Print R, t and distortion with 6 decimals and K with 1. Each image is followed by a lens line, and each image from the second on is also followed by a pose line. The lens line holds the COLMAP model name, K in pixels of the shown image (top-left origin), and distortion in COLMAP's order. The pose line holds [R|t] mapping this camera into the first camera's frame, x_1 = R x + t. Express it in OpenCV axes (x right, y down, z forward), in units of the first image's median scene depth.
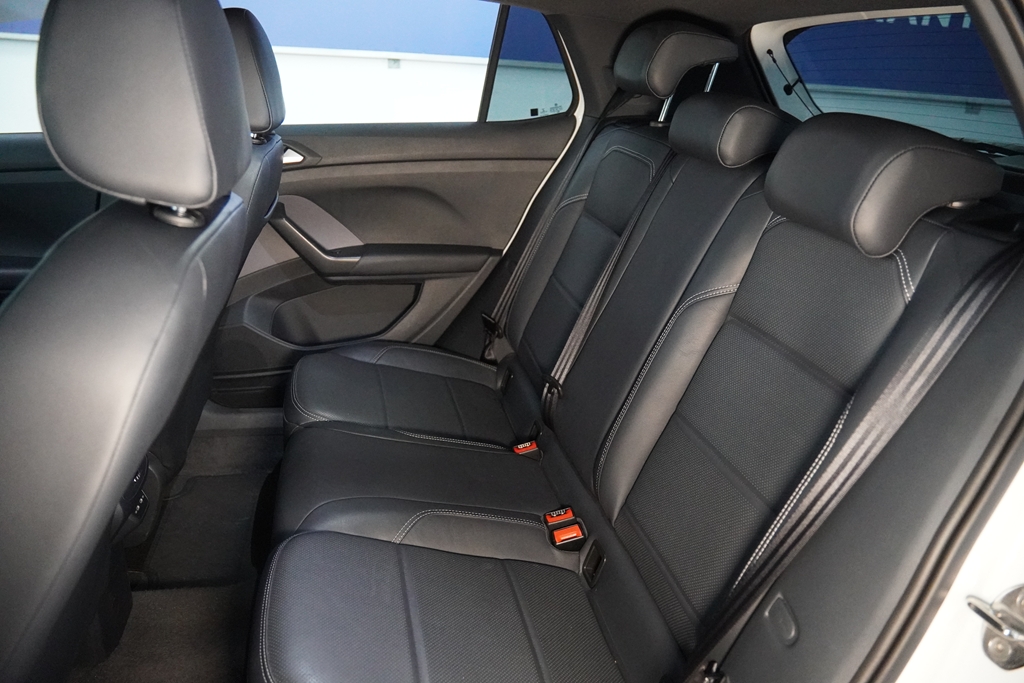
lens RADIAL K [[763.6, 0, 512.0], [0, 763.6, 341.5], [0, 0, 1]] dist [-0.129554, 0.104172]
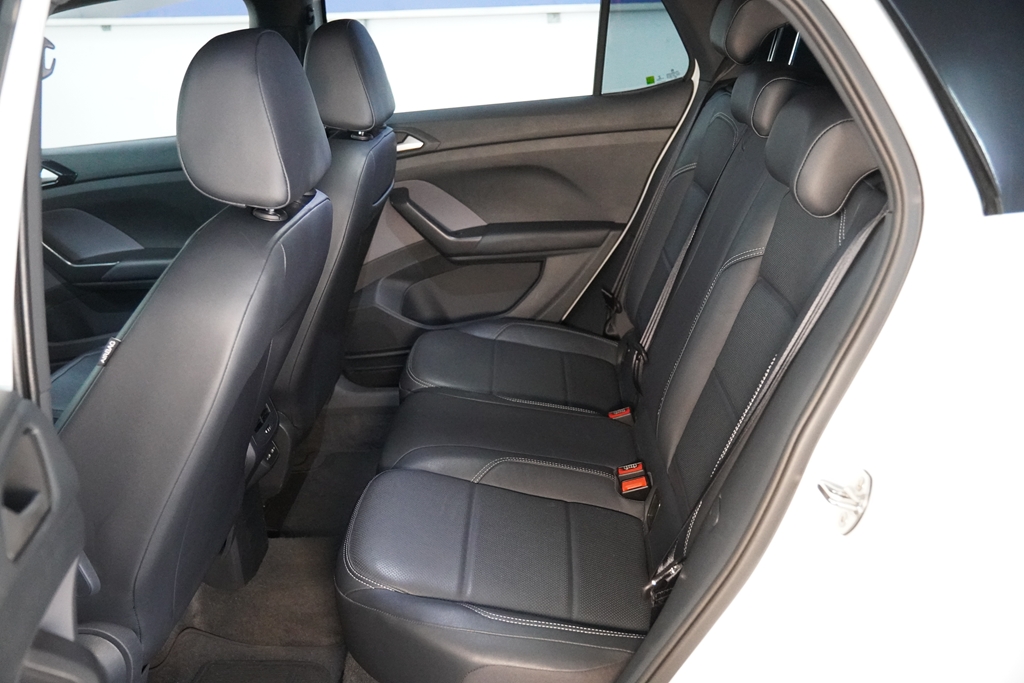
lens RADIAL K [[958.4, 0, 512.0], [0, 958.4, 341.5], [0, 0, 1]] dist [-0.012463, -0.003973]
pose [[0.966146, -0.015188, -0.257547, 0.173299], [0.015603, 0.999878, -0.000431, 0.031809], [0.257522, -0.003602, 0.966266, -0.245071]]
